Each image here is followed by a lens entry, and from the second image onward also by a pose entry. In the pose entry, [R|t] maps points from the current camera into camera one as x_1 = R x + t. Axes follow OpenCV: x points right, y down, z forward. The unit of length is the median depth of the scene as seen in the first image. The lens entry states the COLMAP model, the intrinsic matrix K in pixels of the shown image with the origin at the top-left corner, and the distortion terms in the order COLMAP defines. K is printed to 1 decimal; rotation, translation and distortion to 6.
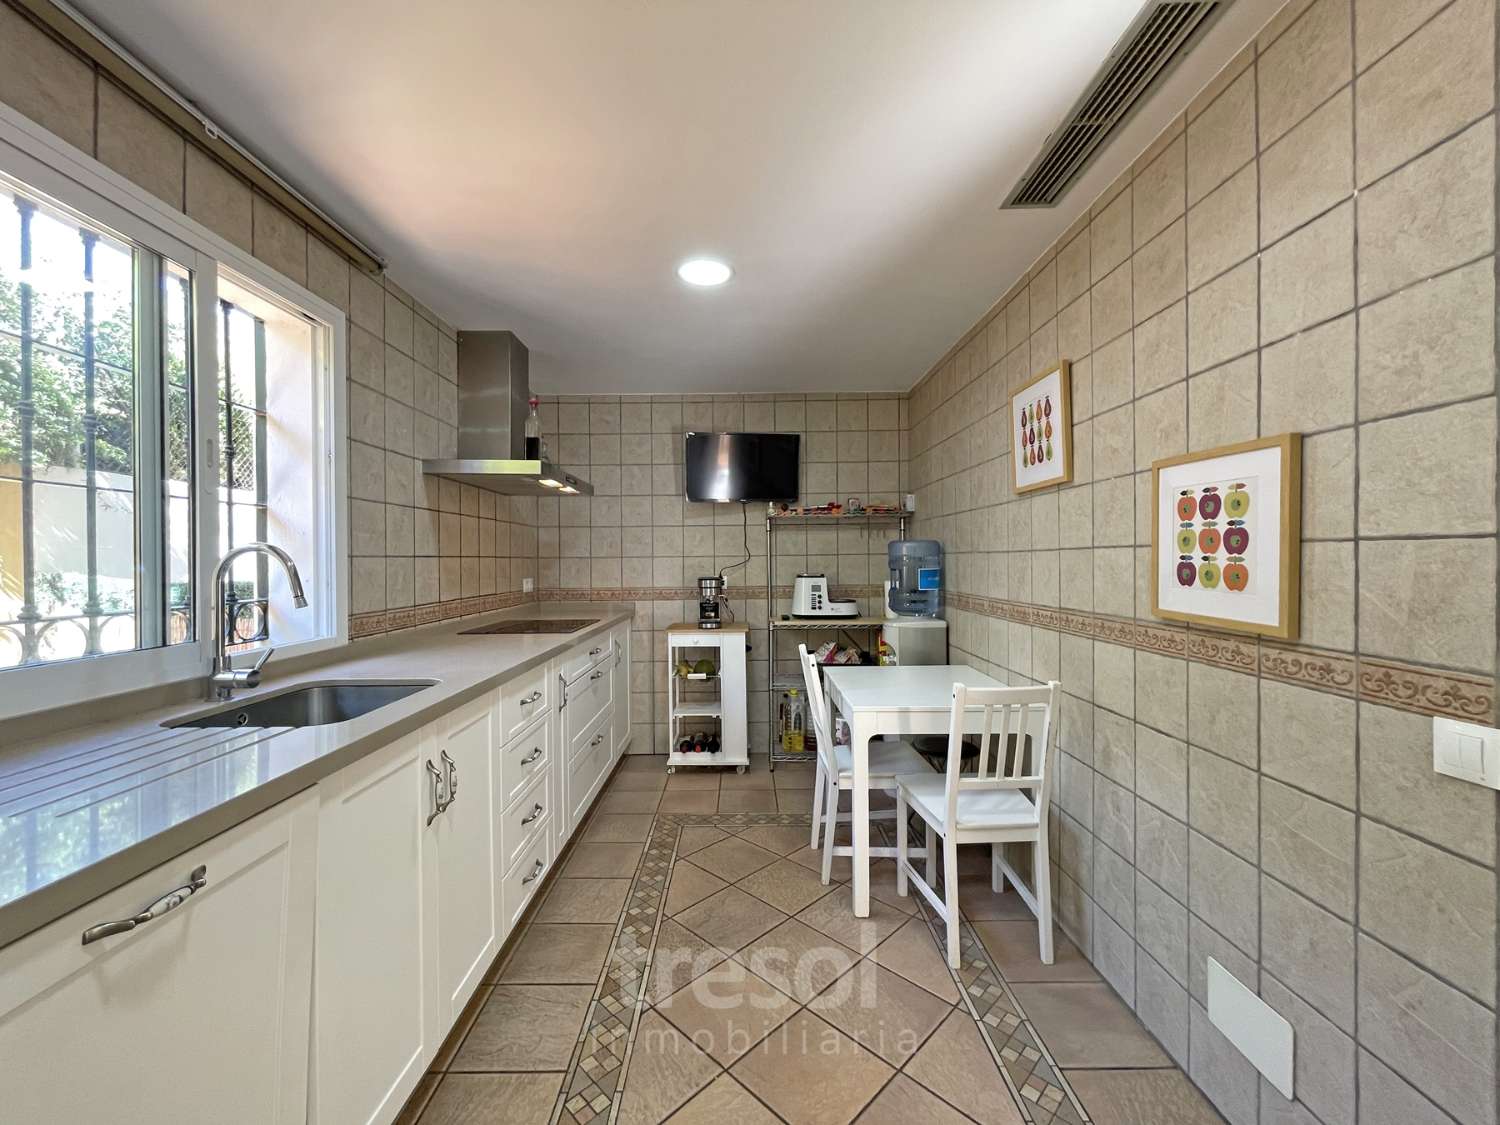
lens RADIAL K [[610.5, 0, 744.3], [0, 610.5, 558.7], [0, 0, 1]] dist [0.004787, -0.000147]
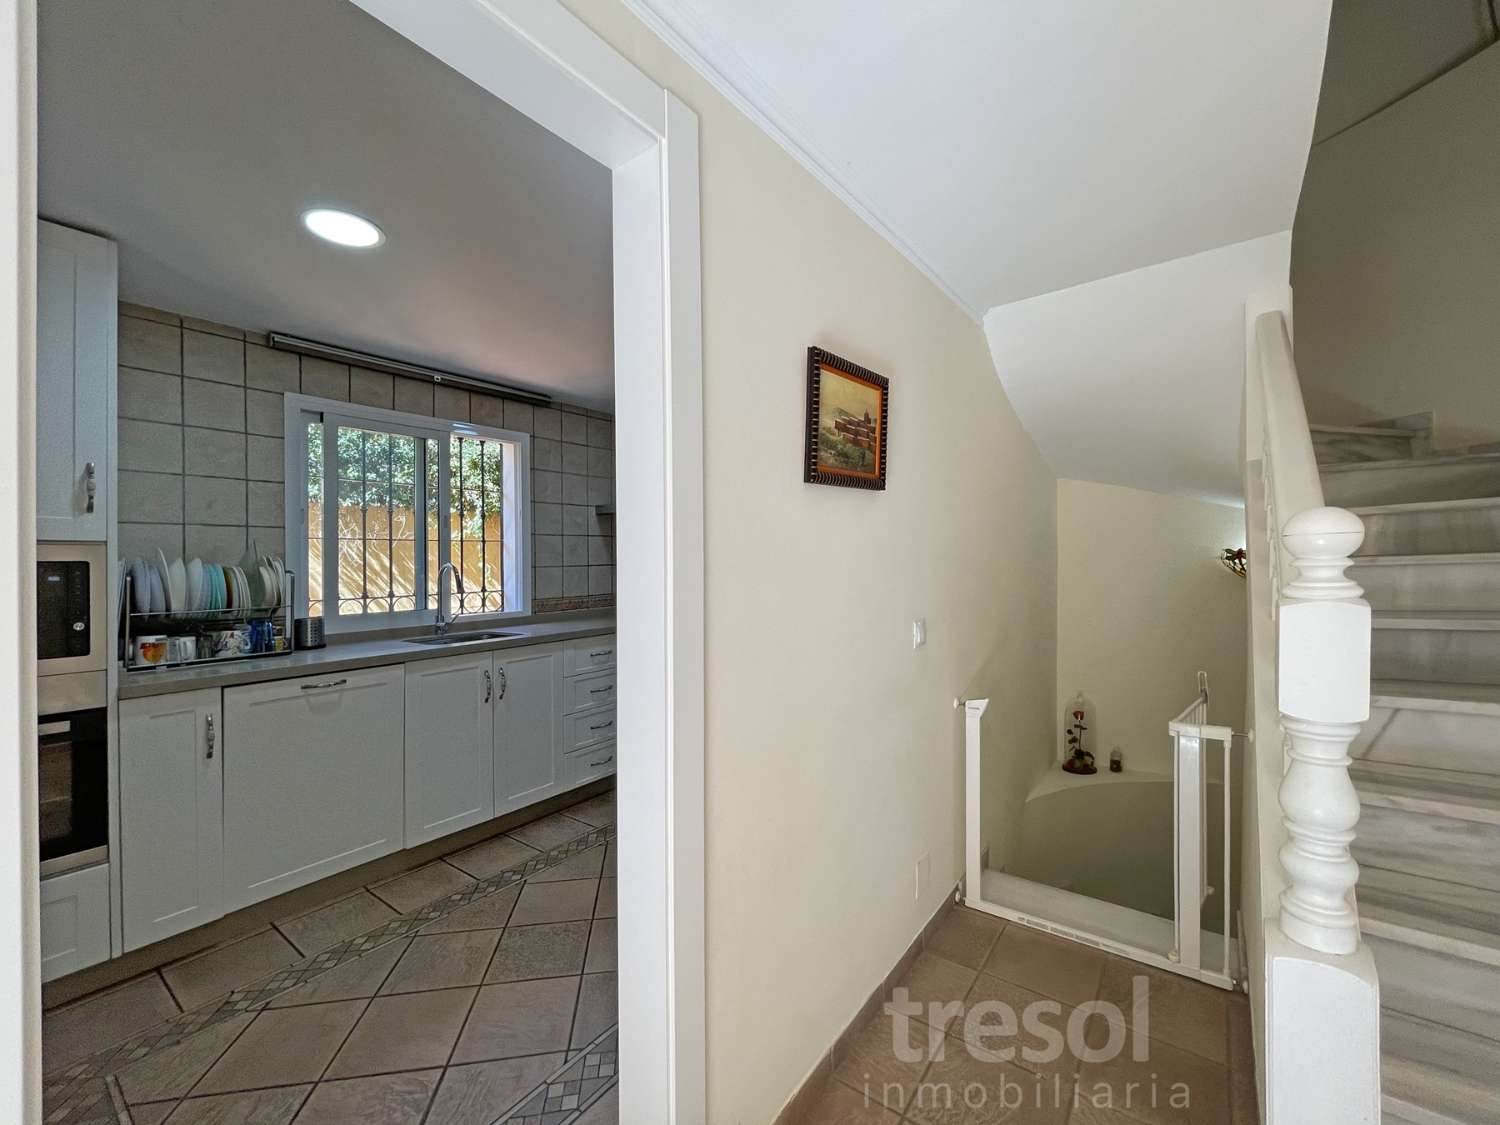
lens RADIAL K [[610.5, 0, 743.0], [0, 610.5, 555.0], [0, 0, 1]] dist [0.004787, -0.000147]
pose [[0.794269, -0.015821, -0.607360, 0.741543], [0.012895, 0.999875, -0.009183, -0.011924], [0.607430, -0.000538, 0.794373, -0.048606]]
